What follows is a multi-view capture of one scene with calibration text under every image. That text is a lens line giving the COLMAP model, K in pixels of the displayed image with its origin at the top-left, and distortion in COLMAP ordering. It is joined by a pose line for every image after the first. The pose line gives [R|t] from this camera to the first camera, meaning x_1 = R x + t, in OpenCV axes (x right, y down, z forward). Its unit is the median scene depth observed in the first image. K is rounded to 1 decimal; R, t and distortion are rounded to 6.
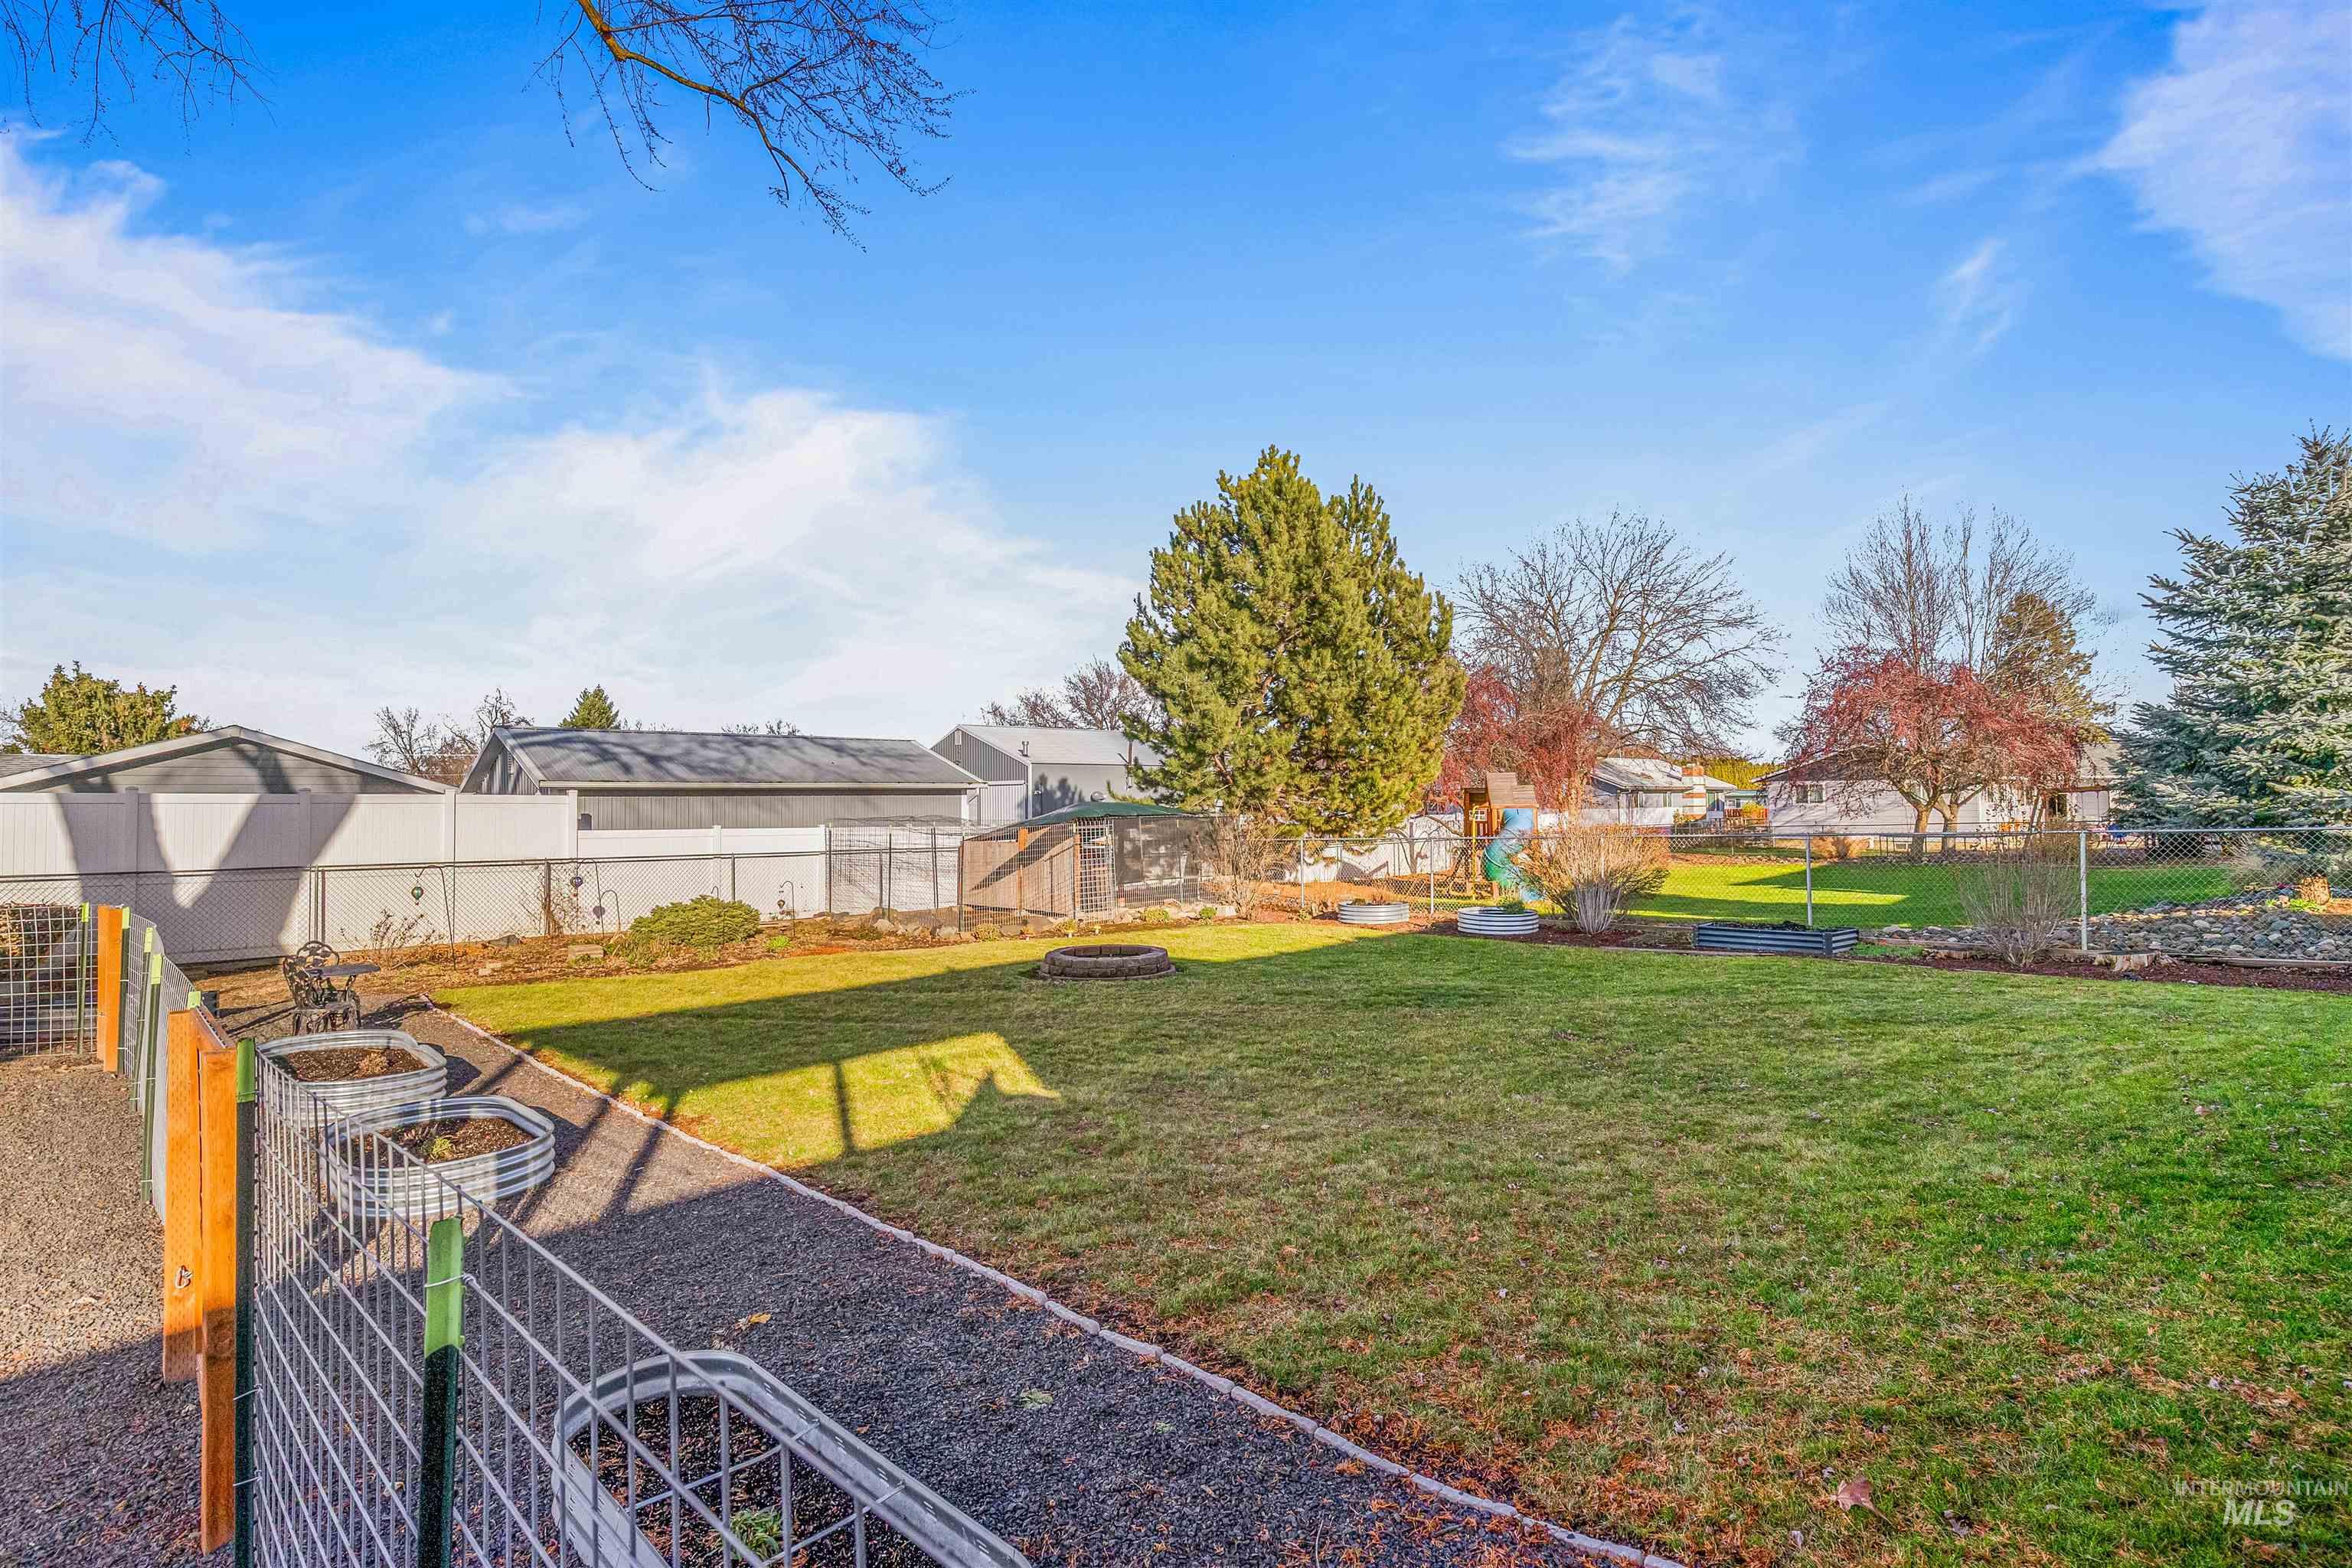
lens RADIAL K [[1057.6, 0, 1195.0], [0, 1057.6, 794.4], [0, 0, 1]] dist [-0.005954, 0.003180]
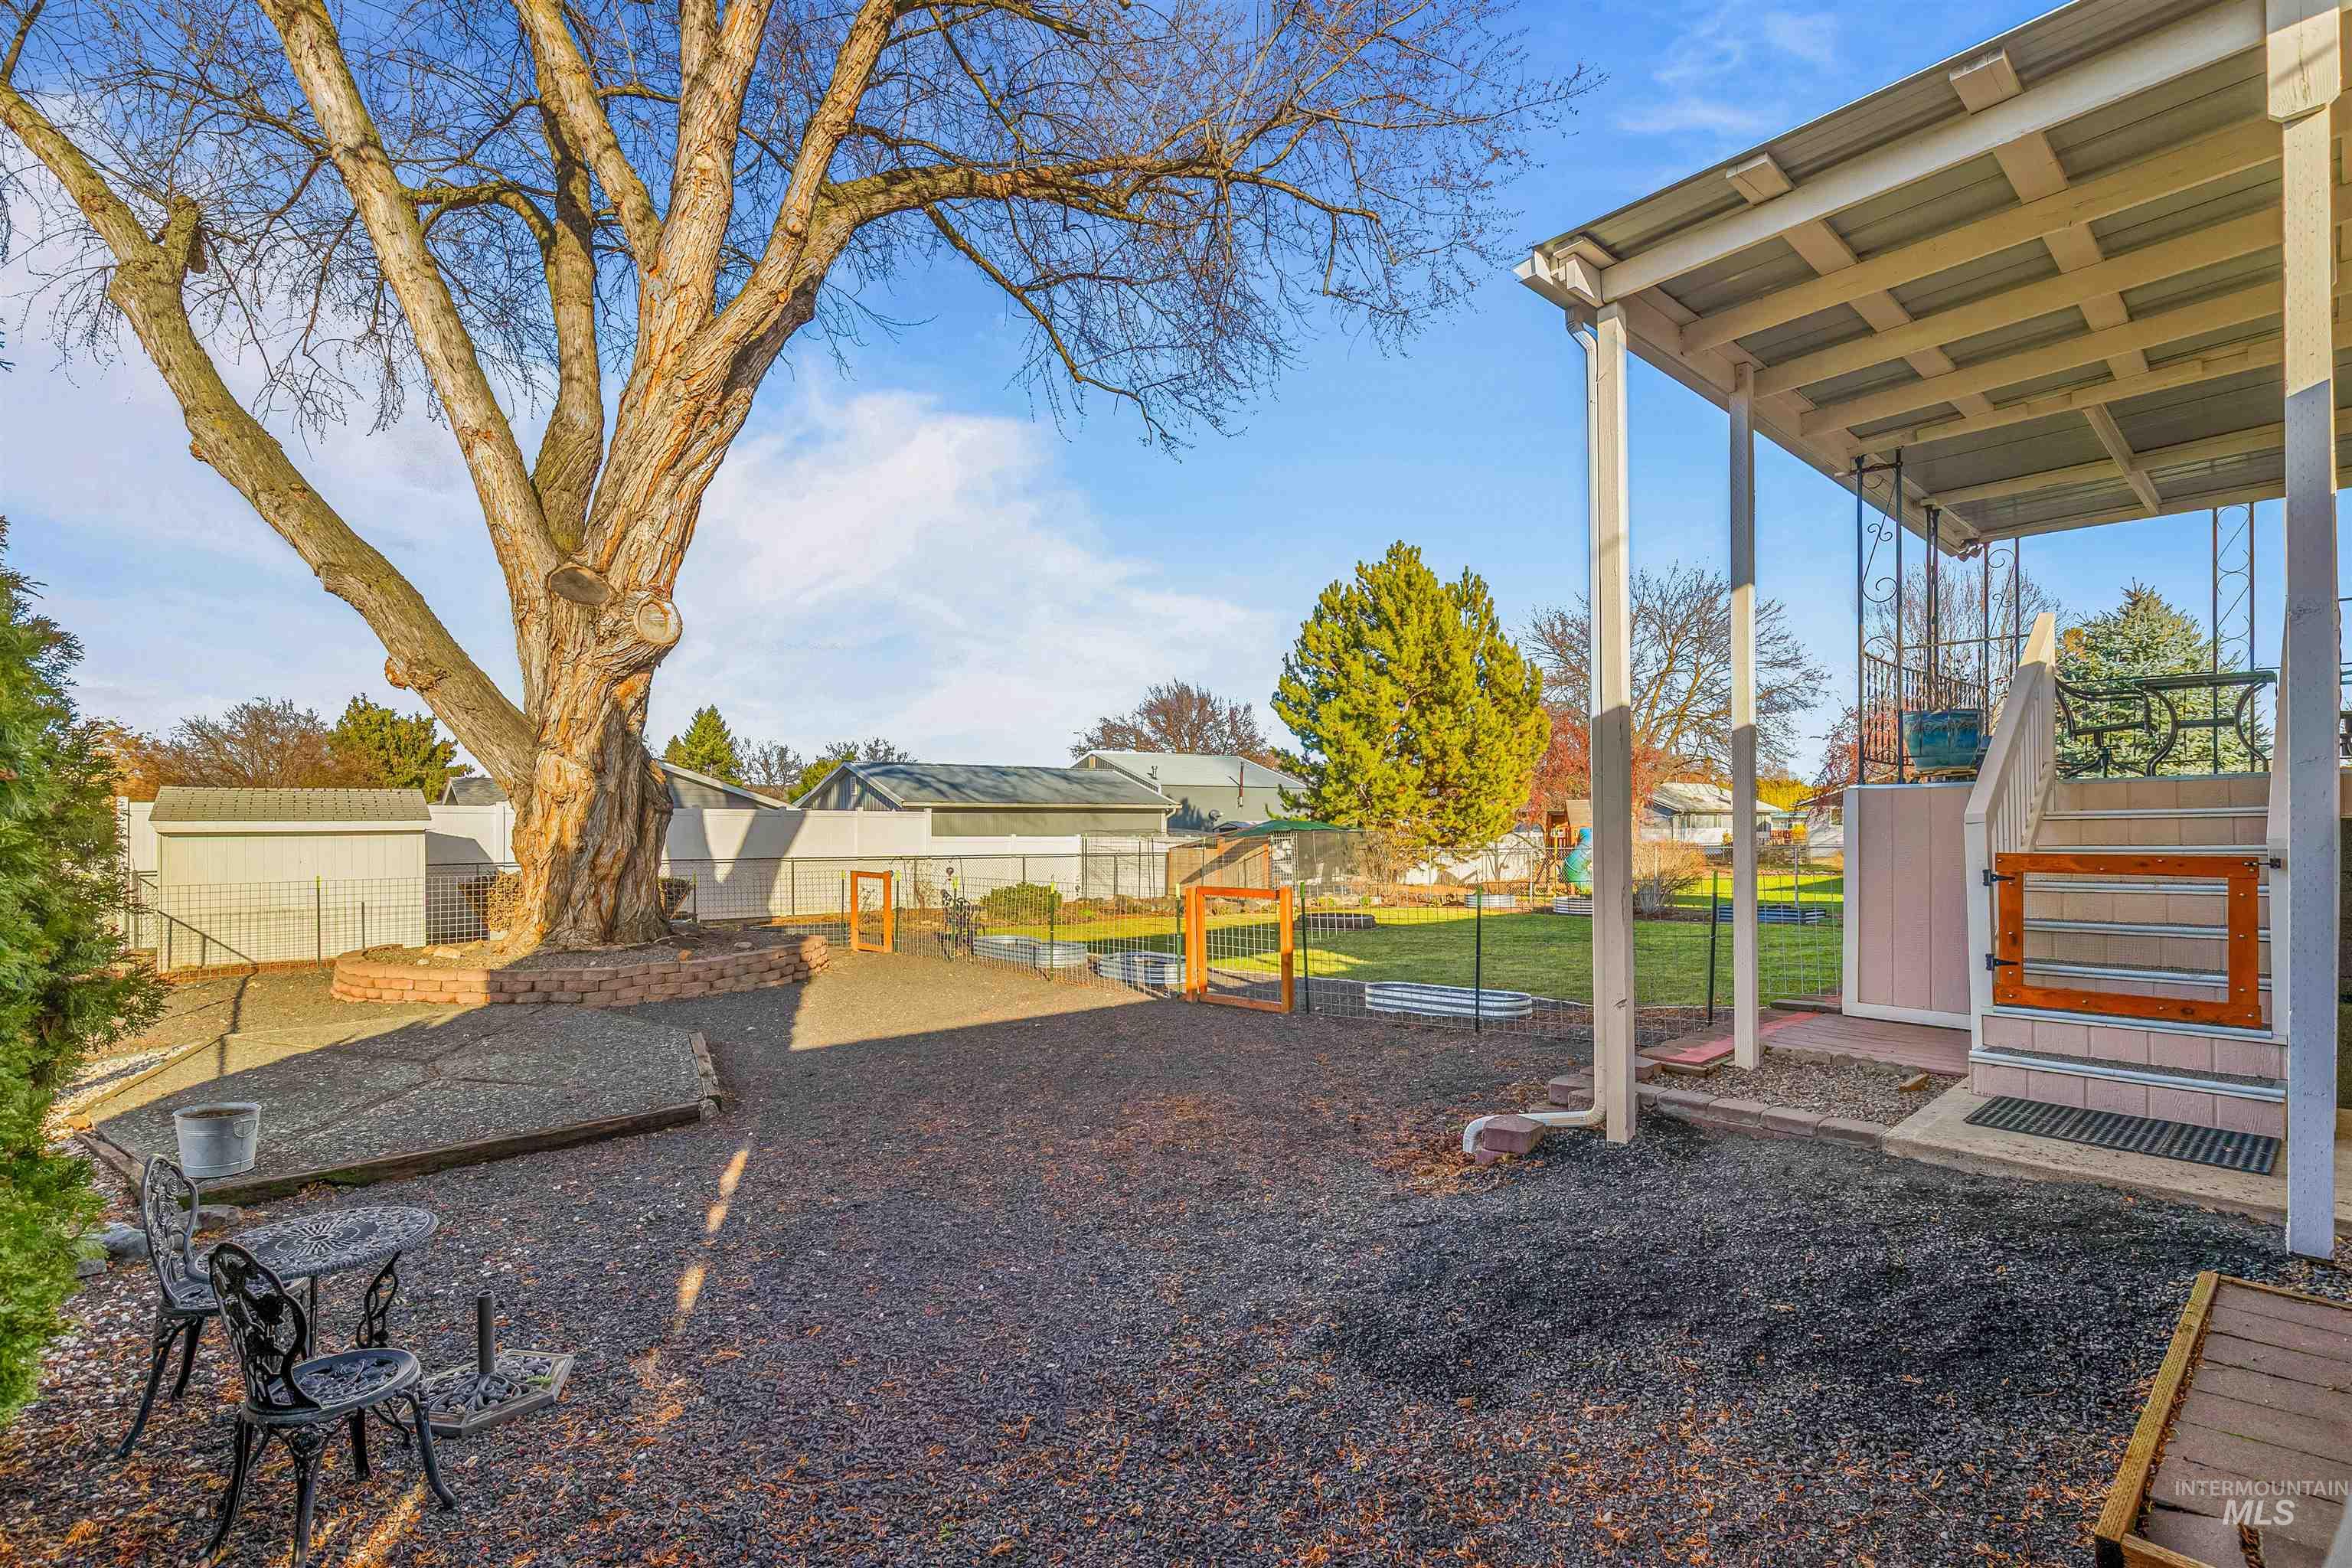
lens RADIAL K [[1057.6, 0, 1195.1], [0, 1057.6, 842.8], [0, 0, 1]] dist [-0.005954, 0.003180]
pose [[0.998950, 0.010558, -0.044584, -0.122177], [-0.009188, 0.999483, 0.030815, -0.003707], [0.044886, -0.030373, 0.998530, -0.320306]]
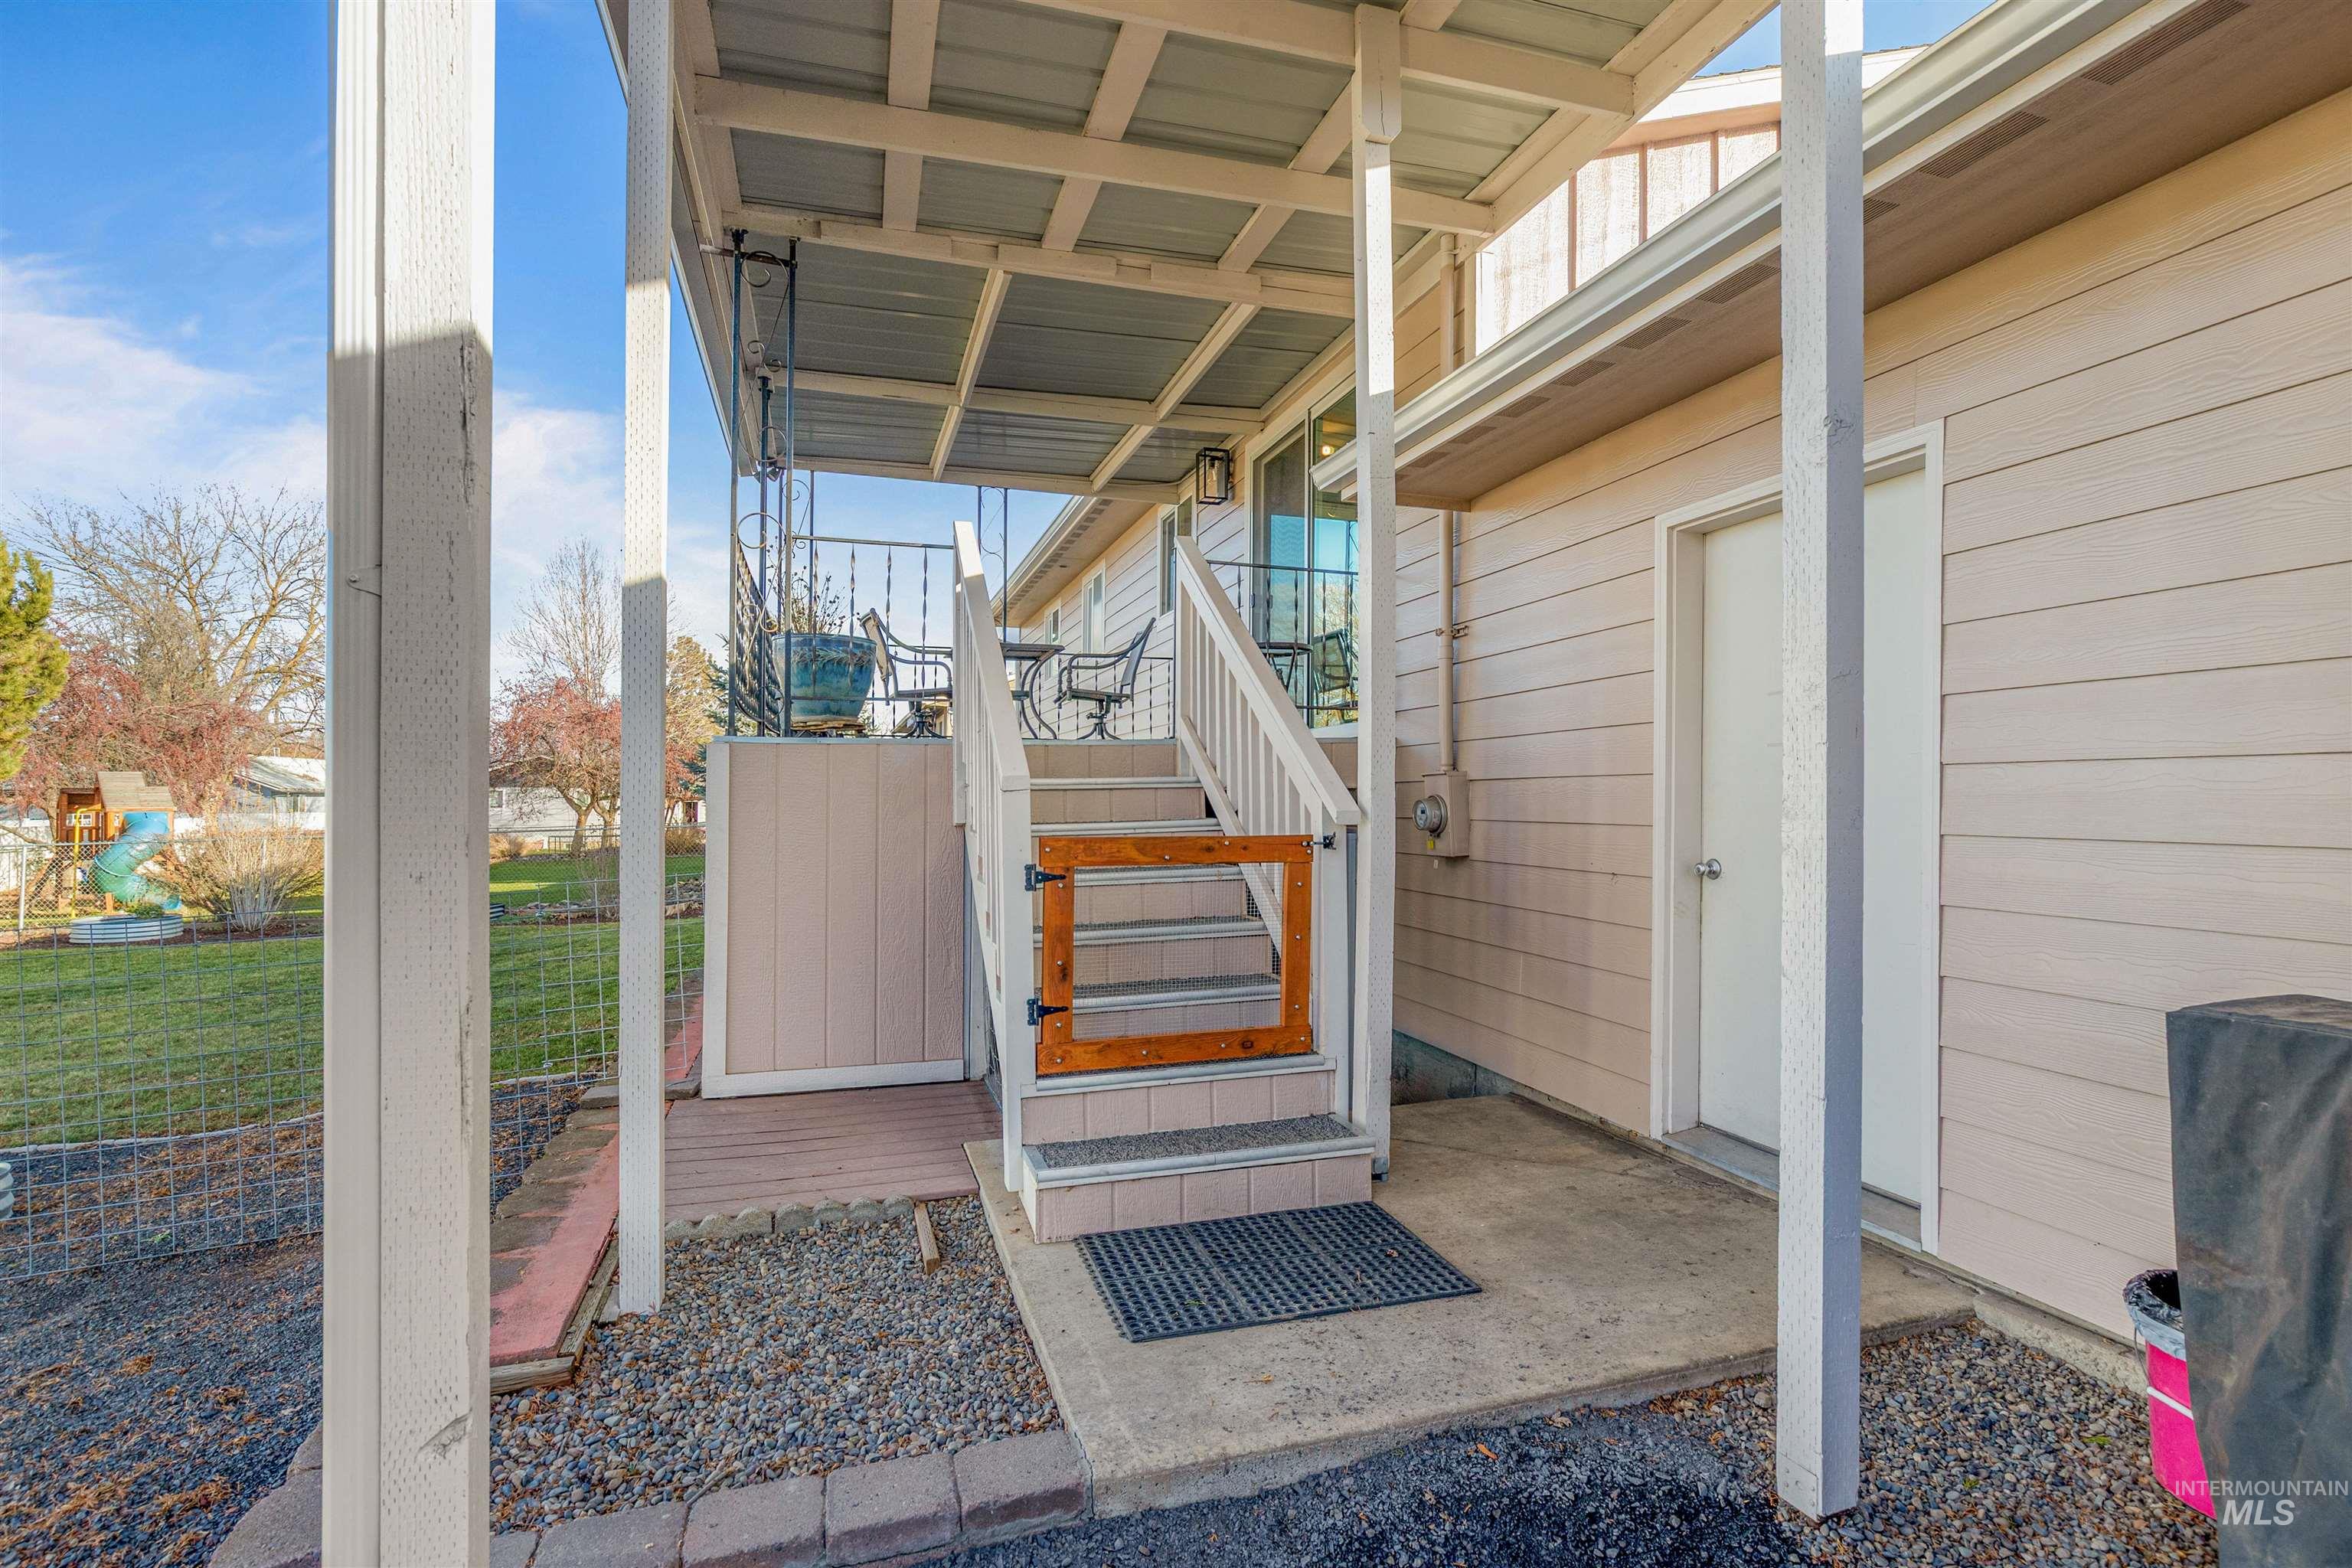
lens RADIAL K [[1057.6, 0, 1162.9], [0, 1057.6, 774.0], [0, 0, 1]] dist [-0.005954, 0.003180]
pose [[0.466749, 0.033424, 0.883758, -0.086436], [-0.011840, 0.999432, -0.031546, -0.000912], [-0.884310, 0.004261, 0.466880, -0.191294]]
